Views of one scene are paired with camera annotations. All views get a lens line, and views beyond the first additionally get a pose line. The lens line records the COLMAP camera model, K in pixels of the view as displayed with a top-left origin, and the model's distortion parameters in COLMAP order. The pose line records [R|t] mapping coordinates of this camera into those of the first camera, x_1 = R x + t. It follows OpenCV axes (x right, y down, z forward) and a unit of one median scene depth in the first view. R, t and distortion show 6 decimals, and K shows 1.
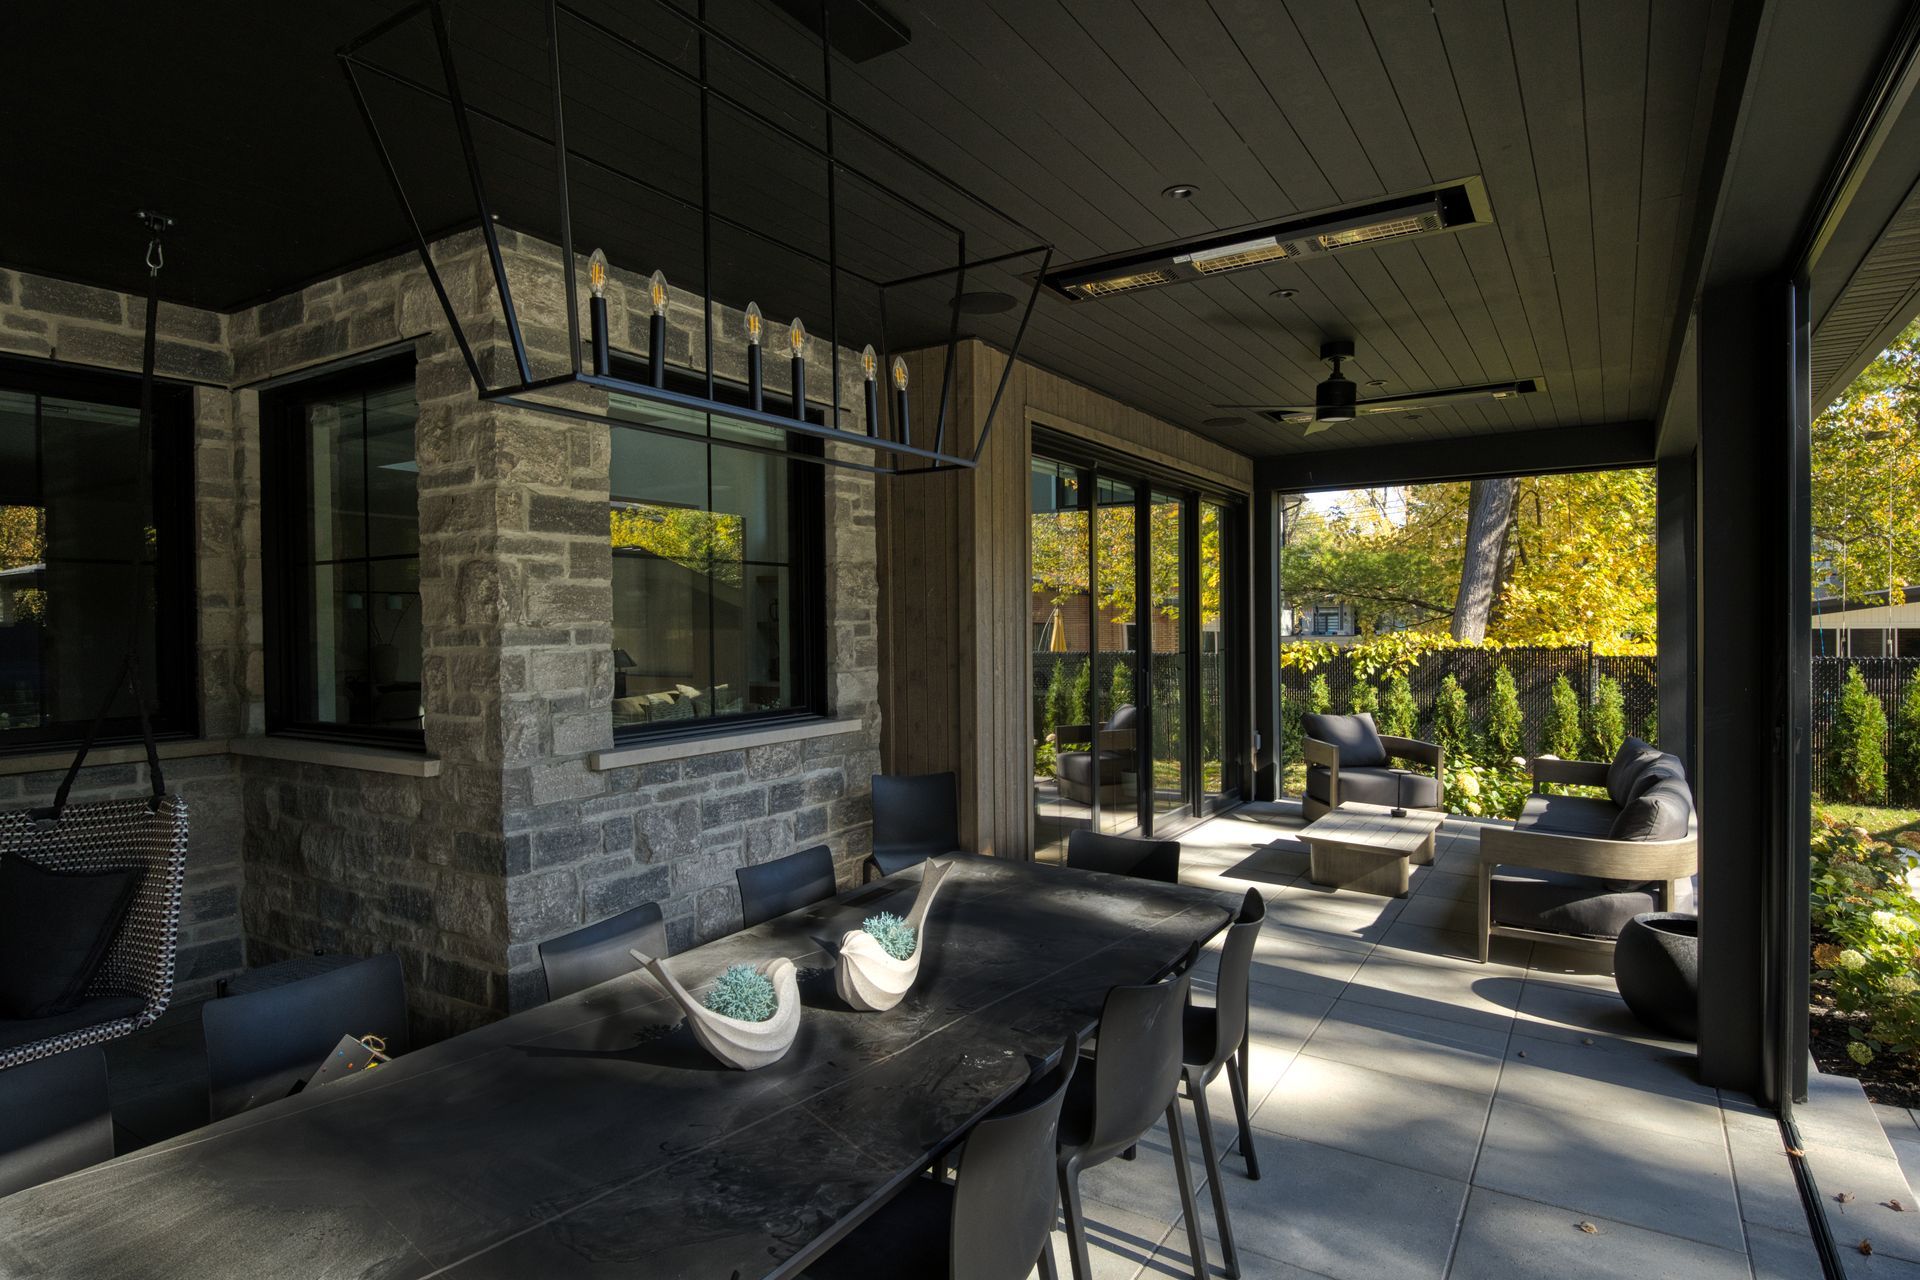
lens RADIAL K [[1026.6, 0, 955.3], [0, 1026.6, 628.9], [0, 0, 1]] dist [-0.015267, -0.010488]
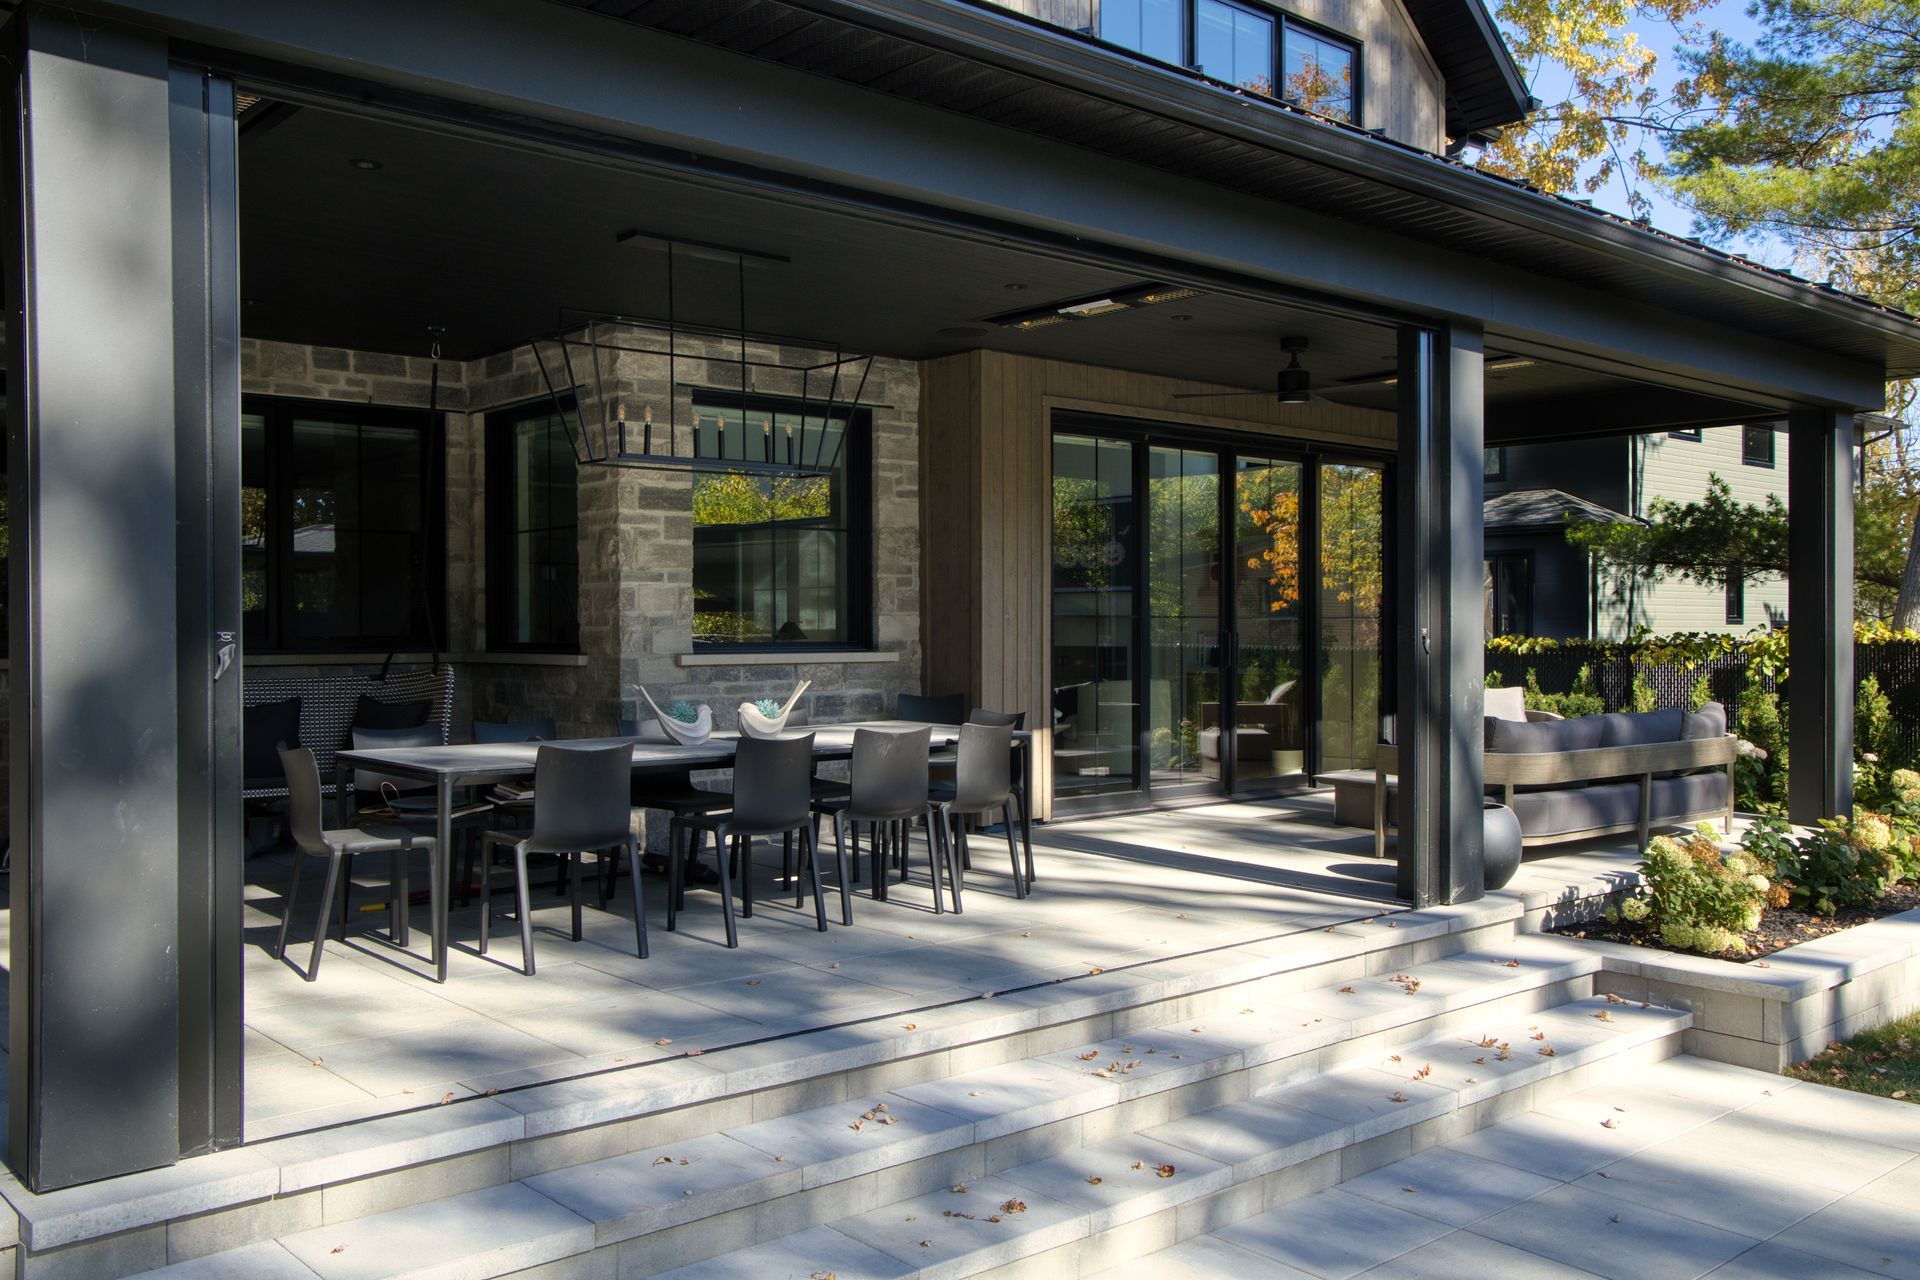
lens RADIAL K [[1615.9, 0, 964.5], [0, 1615.9, 639.5], [0, 0, 1]] dist [-0.096850, 0.015902]
pose [[0.959974, 0.010012, -0.279911, 0.661488], [-0.009558, 0.999950, 0.002988, 0.080348], [0.279927, -0.000193, 0.960021, -1.076586]]
